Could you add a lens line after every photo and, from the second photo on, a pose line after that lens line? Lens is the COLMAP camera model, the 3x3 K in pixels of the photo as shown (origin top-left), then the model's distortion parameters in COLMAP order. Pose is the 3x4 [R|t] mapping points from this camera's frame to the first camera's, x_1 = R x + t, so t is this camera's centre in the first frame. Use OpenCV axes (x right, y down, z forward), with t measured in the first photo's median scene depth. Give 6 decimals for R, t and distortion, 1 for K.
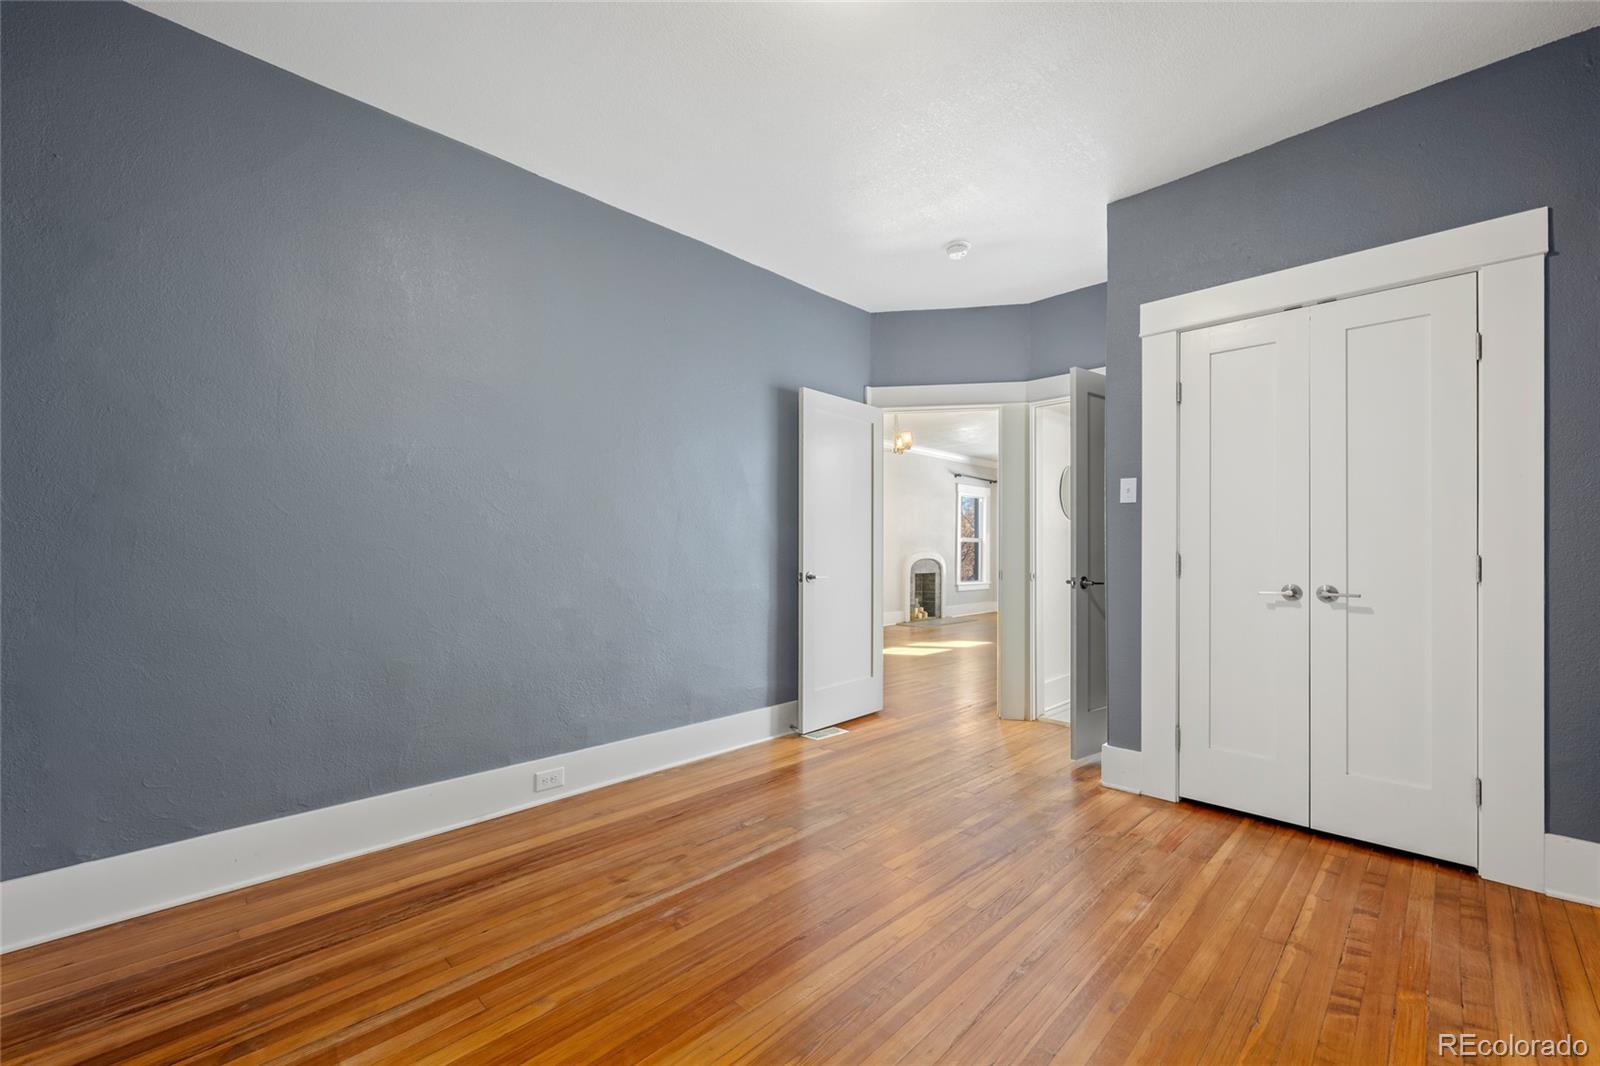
lens RADIAL K [[663.7, 0, 803.3], [0, 663.7, 548.8], [0, 0, 1]] dist [0.000085, -0.000001]
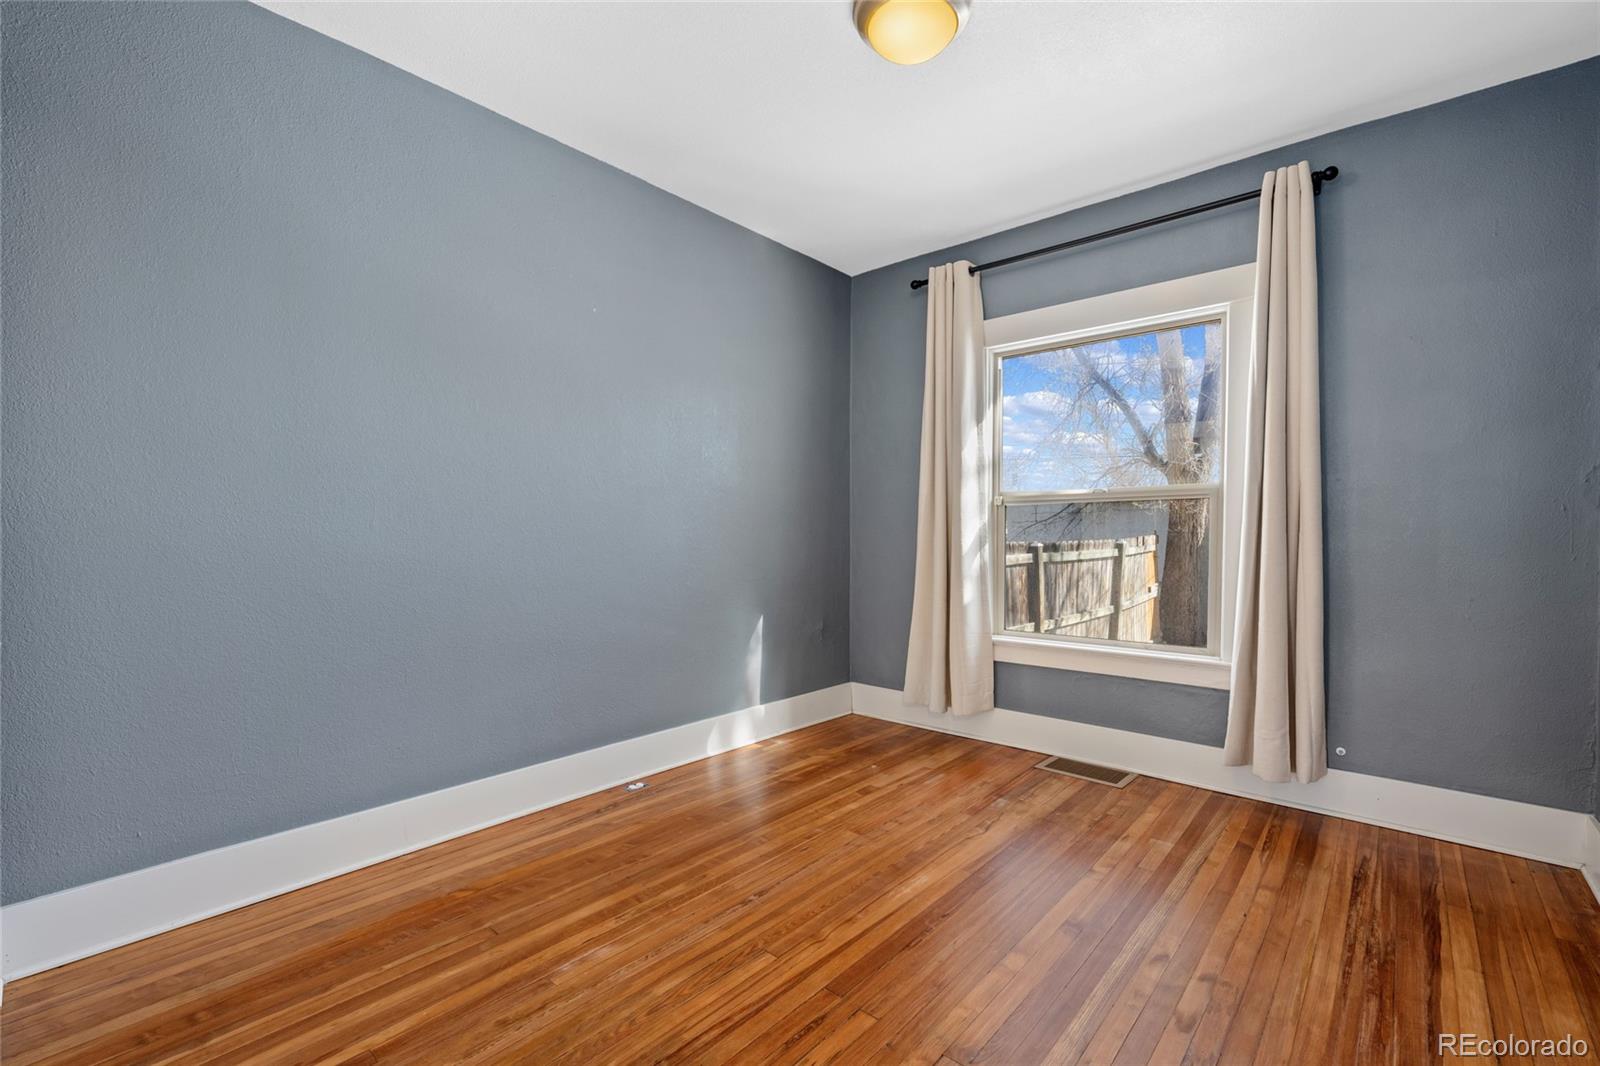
lens RADIAL K [[700.9, 0, 803.8], [0, 700.9, 548.1], [0, 0, 1]] dist [-0.001740, 0.005859]
pose [[-0.997837, -0.003888, -0.065615, 0.235488], [-0.004863, 0.999880, 0.014706, -0.014301], [0.065550, 0.014994, -0.997737, 1.649789]]
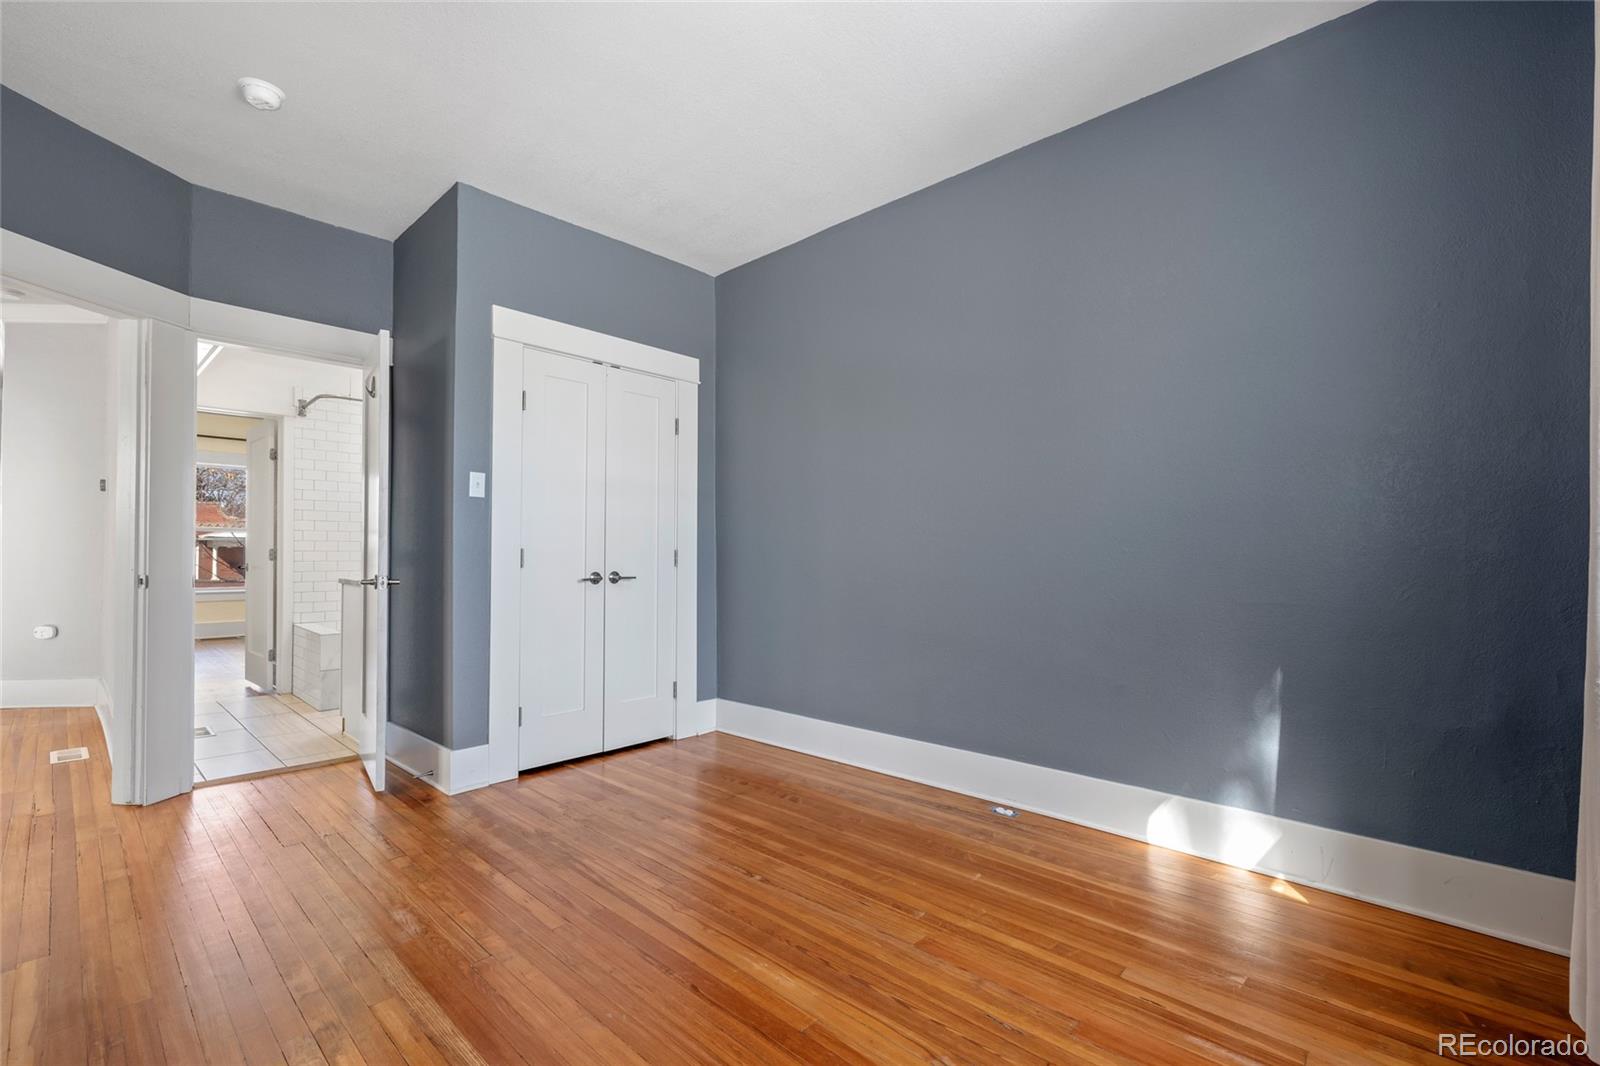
lens RADIAL K [[700.9, 0, 803.8], [0, 700.9, 548.1], [0, 0, 1]] dist [-0.001740, 0.005859]
pose [[-0.037527, -0.001180, 0.999295, -0.732422], [-0.004763, 0.999988, 0.001002, 0.004229], [-0.999284, -0.004722, -0.037532, 0.702840]]
